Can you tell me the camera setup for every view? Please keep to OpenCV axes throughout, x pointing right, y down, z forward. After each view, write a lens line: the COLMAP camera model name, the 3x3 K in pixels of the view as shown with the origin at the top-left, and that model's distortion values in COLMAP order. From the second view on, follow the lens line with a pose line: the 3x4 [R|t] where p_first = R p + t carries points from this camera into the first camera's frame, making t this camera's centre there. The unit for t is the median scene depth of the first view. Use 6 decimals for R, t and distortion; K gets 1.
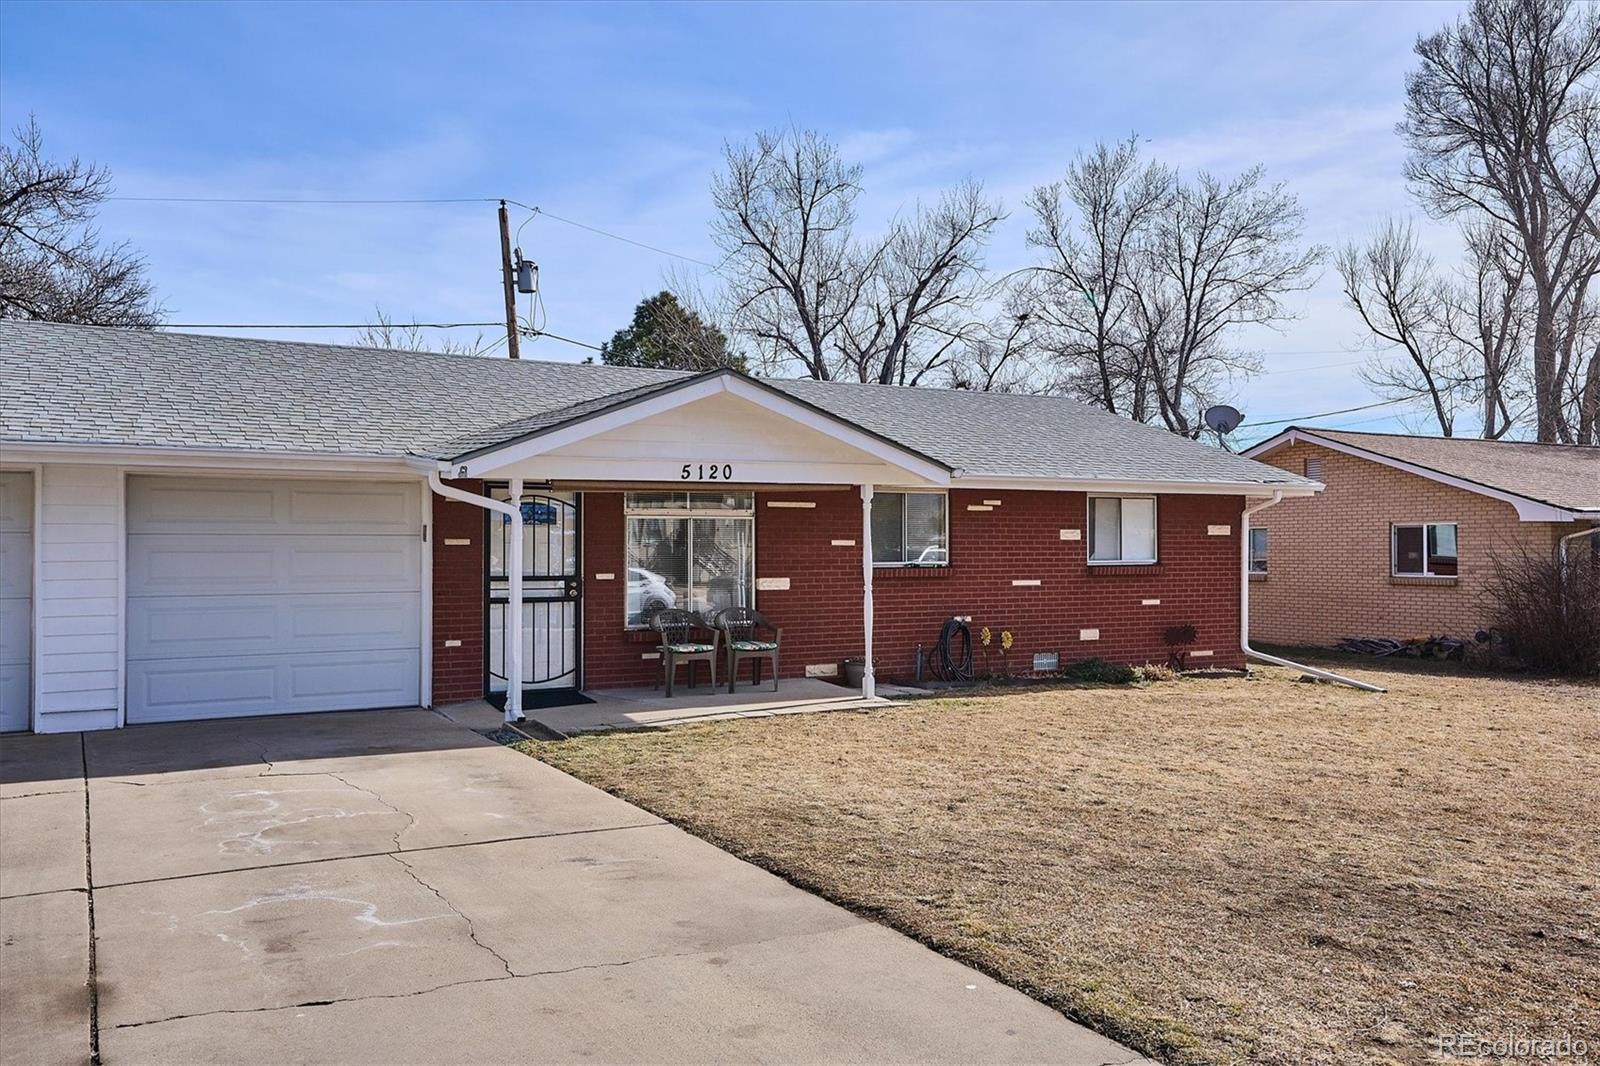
lens RADIAL K [[1279.4, 0, 760.6], [0, 1279.4, 525.5], [0, 0, 1]] dist [0.071564, 0.032385]
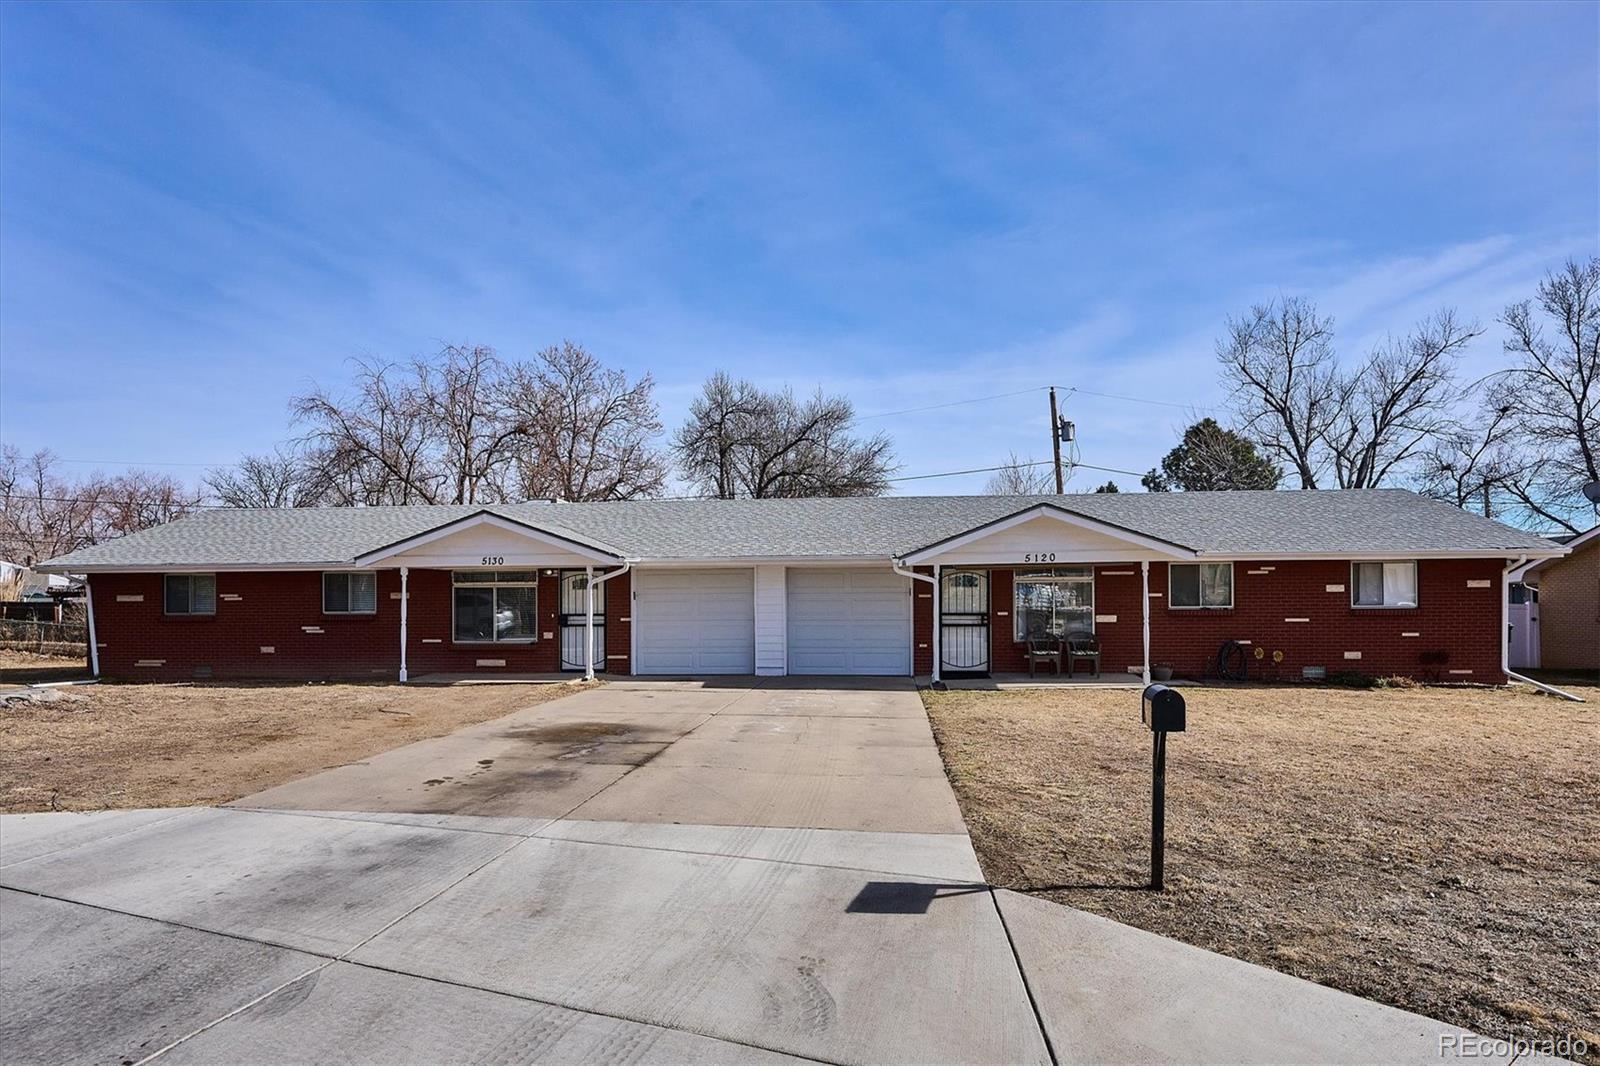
lens RADIAL K [[910.8, 0, 808.5], [0, 910.8, 586.3], [0, 0, 1]] dist [-0.000346, -0.004869]
pose [[0.823585, -0.011141, -0.567083, 0.204454], [0.014002, 0.999902, 0.000692, -0.002932], [0.567020, -0.008510, 0.823660, -0.139724]]
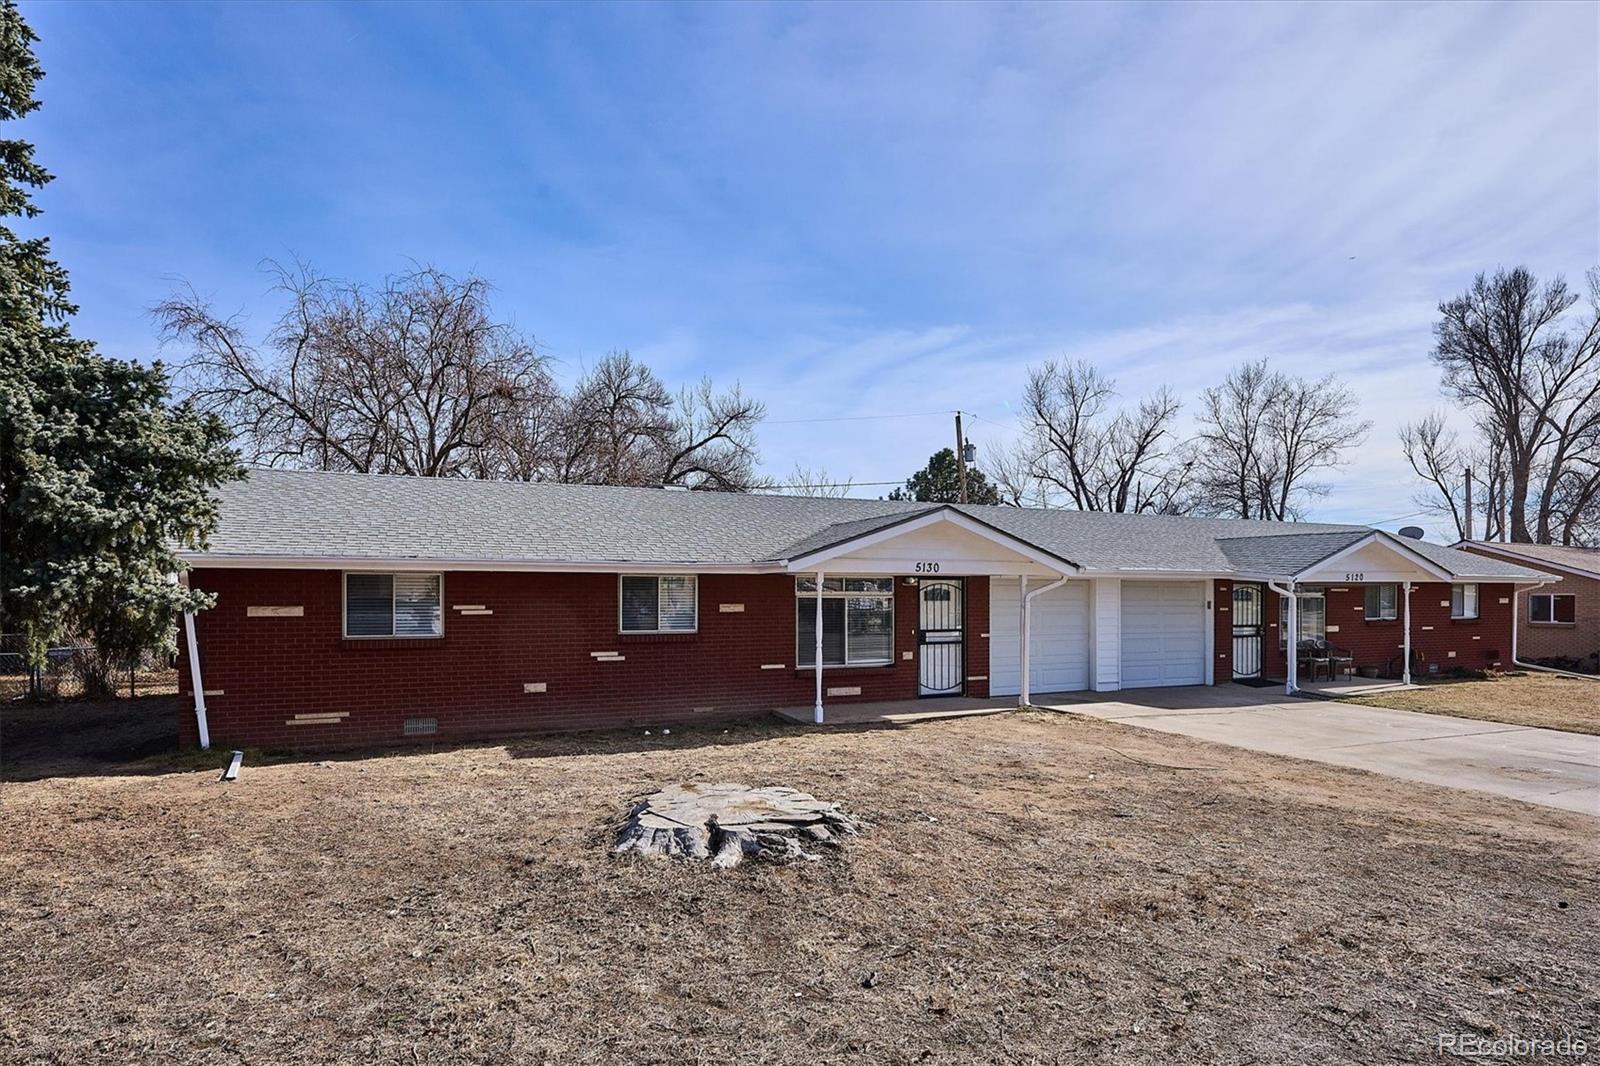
lens RADIAL K [[871.0, 0, 694.8], [0, 871.0, 587.9], [0, 0, 1]] dist [-0.016488, 0.002593]
pose [[0.995671, 0.001982, -0.092924, -0.473618], [-0.001134, 0.999957, 0.009184, -0.017042], [0.092938, -0.009039, 0.995631, -0.256057]]
